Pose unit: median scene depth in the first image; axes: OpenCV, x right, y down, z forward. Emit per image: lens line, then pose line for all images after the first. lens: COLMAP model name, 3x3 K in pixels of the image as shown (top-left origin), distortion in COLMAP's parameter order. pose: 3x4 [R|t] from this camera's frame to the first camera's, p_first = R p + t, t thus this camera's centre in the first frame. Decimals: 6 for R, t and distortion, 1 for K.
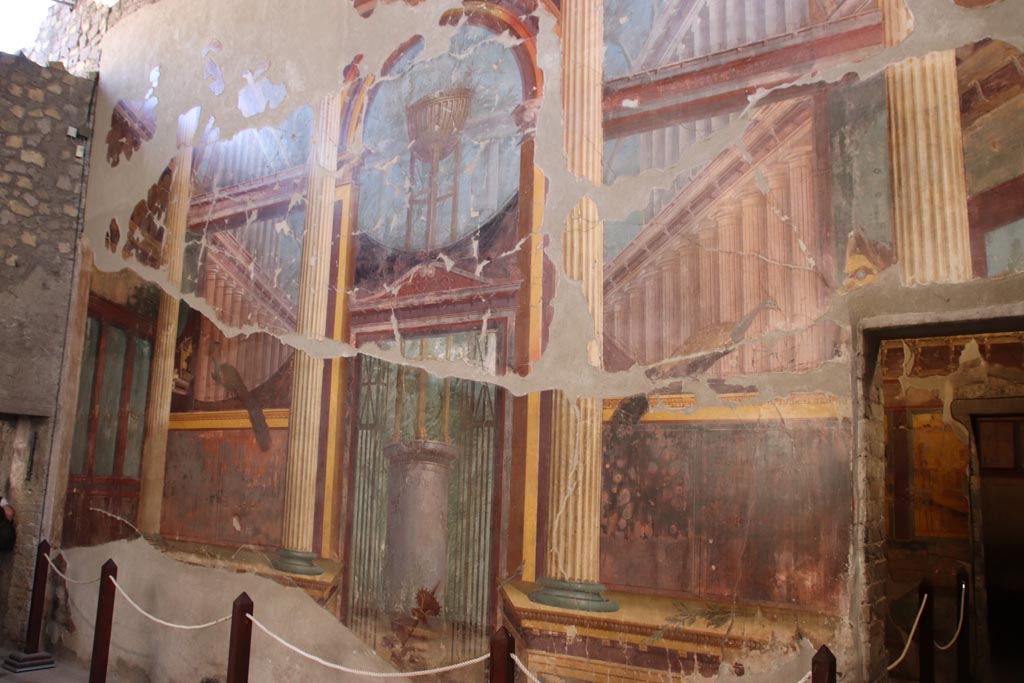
lens RADIAL K [[812.1, 0, 491.1], [0, 812.1, 361.5], [0, 0, 1]] dist [-0.102012, 0.077335]
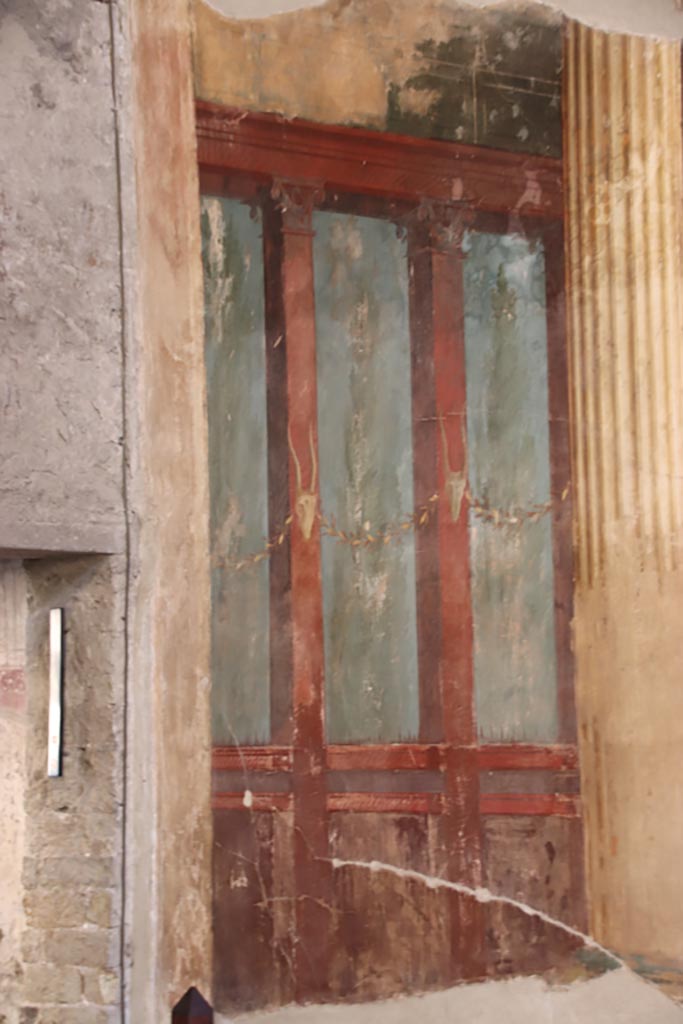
lens RADIAL K [[1906.9, 0, 331.7], [0, 1906.9, 544.7], [0, 0, 1]] dist [0.437293, 0.000000]
pose [[0.985606, -0.073055, -0.152461, -0.374149], [0.082733, 0.994875, 0.058121, 0.032404], [0.147434, -0.069898, 0.986599, 0.318085]]
